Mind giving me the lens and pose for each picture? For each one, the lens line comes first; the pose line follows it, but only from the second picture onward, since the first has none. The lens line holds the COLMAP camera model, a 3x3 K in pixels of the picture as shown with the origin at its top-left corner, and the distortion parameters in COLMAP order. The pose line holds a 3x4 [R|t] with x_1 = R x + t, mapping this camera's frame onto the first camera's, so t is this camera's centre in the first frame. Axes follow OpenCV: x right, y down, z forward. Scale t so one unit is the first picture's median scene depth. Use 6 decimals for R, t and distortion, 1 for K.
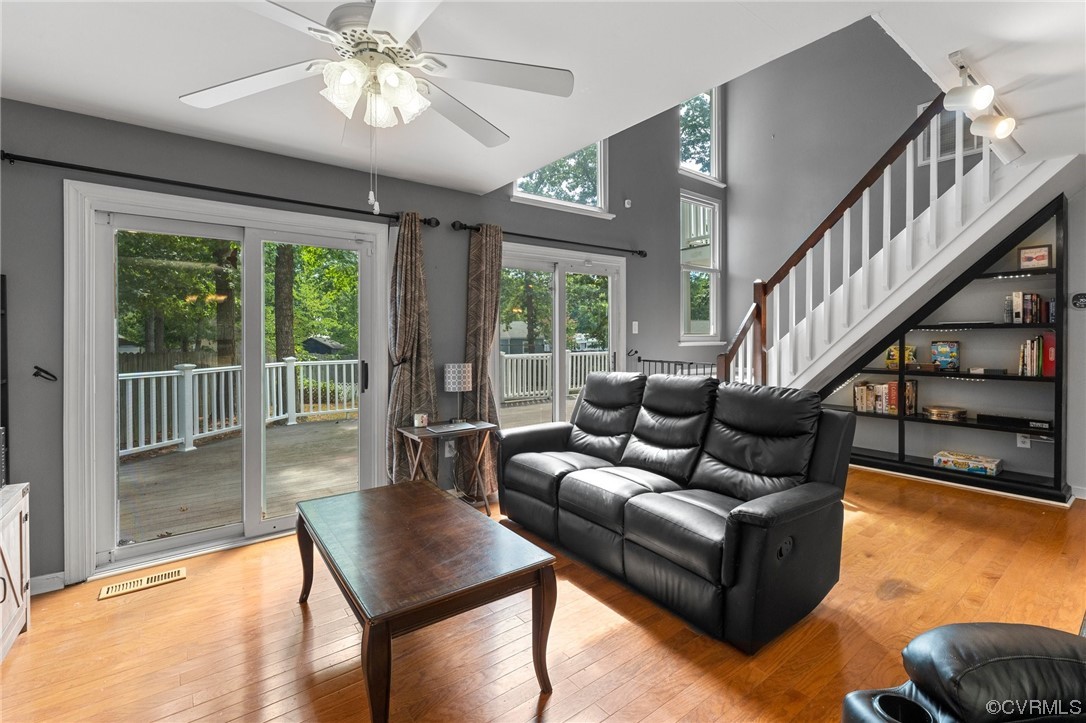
lens RADIAL K [[466.5, 0, 547.5], [0, 466.5, 343.3], [0, 0, 1]] dist [-0.001827, 0.000003]
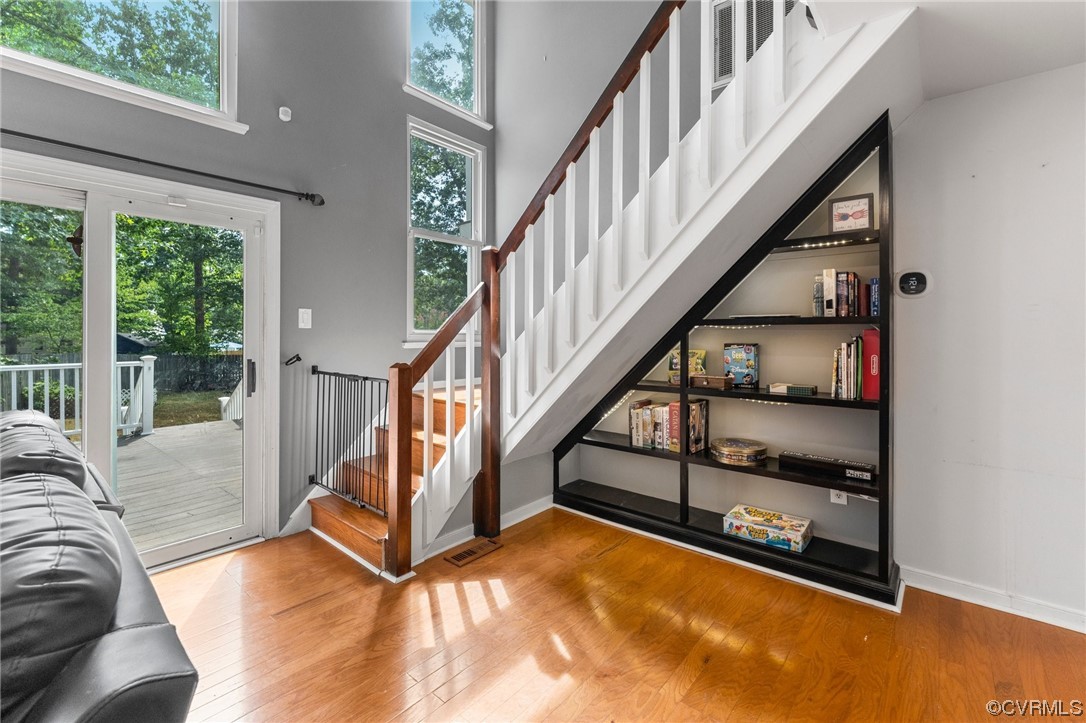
lens RADIAL K [[466.5, 0, 528.9], [0, 466.5, 334.2], [0, 0, 1]] dist [-0.001827, 0.000003]
pose [[0.980067, 0.007220, 0.198538, 0.454761], [-0.004398, 0.999883, -0.014649, -0.007133], [-0.198621, 0.013484, 0.979984, 0.432007]]
